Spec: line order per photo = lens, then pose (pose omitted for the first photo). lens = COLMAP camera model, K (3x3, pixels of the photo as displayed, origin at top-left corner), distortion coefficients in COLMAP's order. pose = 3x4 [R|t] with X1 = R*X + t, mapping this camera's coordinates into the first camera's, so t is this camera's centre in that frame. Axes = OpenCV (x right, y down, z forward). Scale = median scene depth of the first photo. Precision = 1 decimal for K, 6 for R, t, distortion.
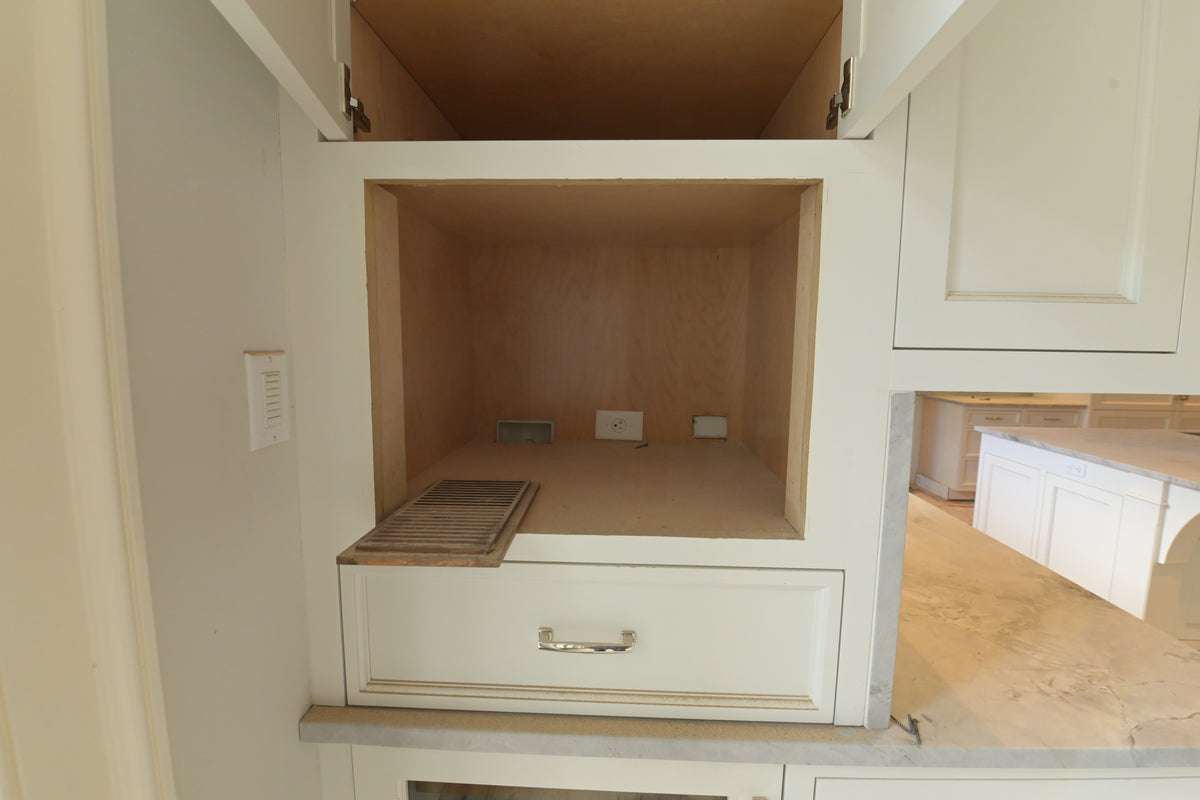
lens RADIAL K [[507.4, 0, 608.3], [0, 507.4, 393.4], [0, 0, 1]] dist [-0.013427, -0.006963]
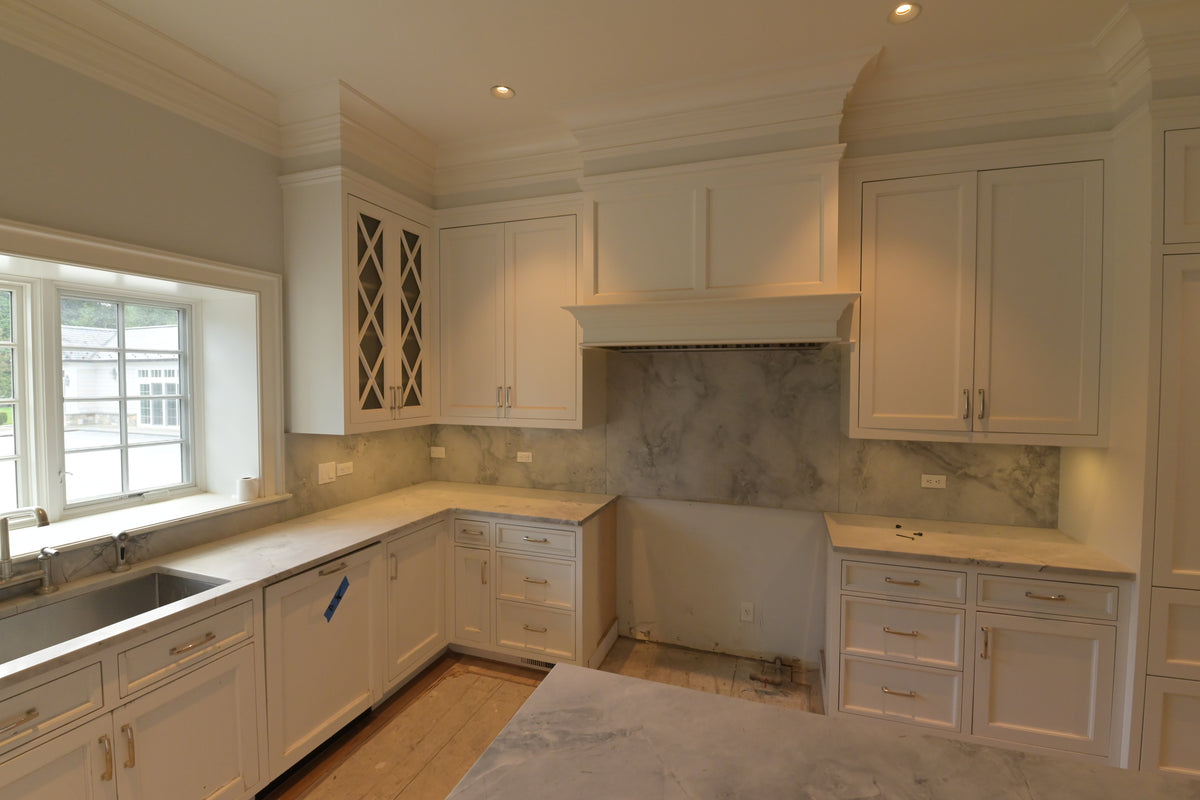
lens RADIAL K [[511.5, 0, 608.5], [0, 511.5, 393.4], [0, 0, 1]] dist [-0.010769, -0.006492]
pose [[0.956481, -0.002436, -0.291786, 4.149384], [-0.021158, 0.996754, -0.077677, -0.572098], [0.291028, 0.080470, 0.953324, 2.792475]]
